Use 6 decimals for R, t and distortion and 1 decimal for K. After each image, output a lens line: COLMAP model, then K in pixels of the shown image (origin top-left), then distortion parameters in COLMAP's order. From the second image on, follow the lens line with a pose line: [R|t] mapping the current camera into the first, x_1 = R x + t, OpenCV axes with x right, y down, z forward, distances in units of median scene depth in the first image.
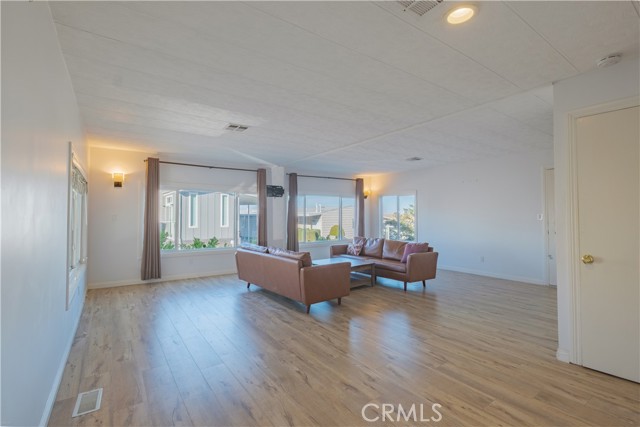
lens RADIAL K [[297.7, 0, 320.0], [0, 297.7, 213.5], [0, 0, 1]] dist [-0.000278, -0.000020]
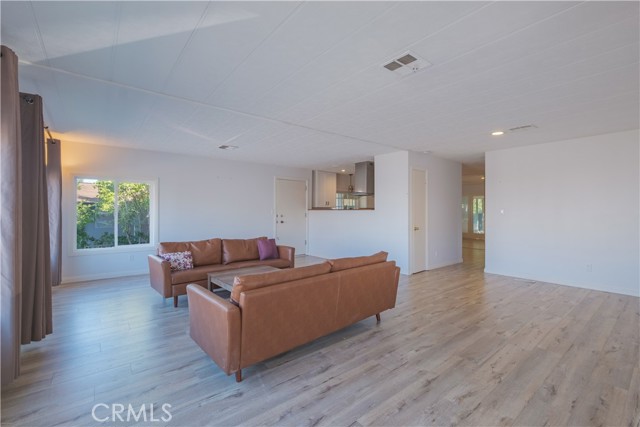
lens RADIAL K [[281.1, 0, 315.3], [0, 281.1, 209.2], [0, 0, 1]] dist [-0.003583, -0.000271]
pose [[-0.052475, 0.008725, 0.998584, -0.936396], [-0.010704, 0.999899, -0.009299, 0.016754], [-0.998565, -0.011177, -0.052376, 1.338582]]
